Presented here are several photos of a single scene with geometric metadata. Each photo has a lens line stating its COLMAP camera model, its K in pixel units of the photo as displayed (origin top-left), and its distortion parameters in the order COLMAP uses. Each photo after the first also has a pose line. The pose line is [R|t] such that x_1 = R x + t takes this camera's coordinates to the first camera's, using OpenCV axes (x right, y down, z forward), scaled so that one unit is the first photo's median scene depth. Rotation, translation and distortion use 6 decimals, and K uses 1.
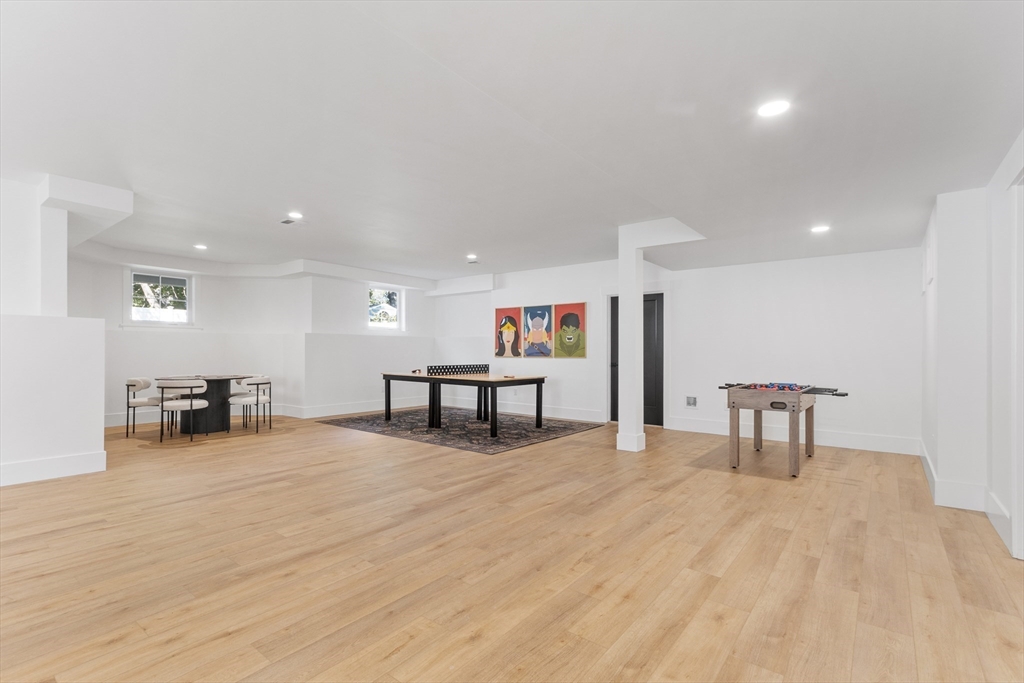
lens RADIAL K [[470.7, 0, 513.9], [0, 470.7, 347.1], [0, 0, 1]] dist [-0.001421, -0.001535]
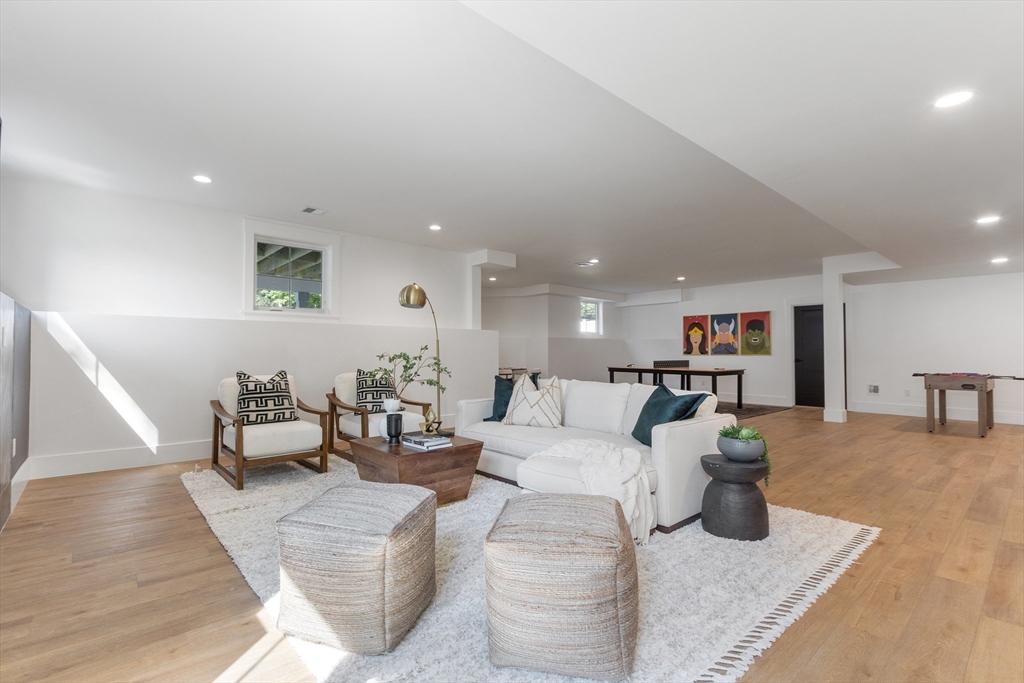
lens RADIAL K [[470.7, 0, 509.8], [0, 470.7, 340.7], [0, 0, 1]] dist [-0.001421, -0.001535]
pose [[0.982648, -0.006732, -0.185358, -0.284889], [0.003892, 0.999869, -0.015679, 0.001249], [0.185440, 0.014686, 0.982546, -0.346502]]
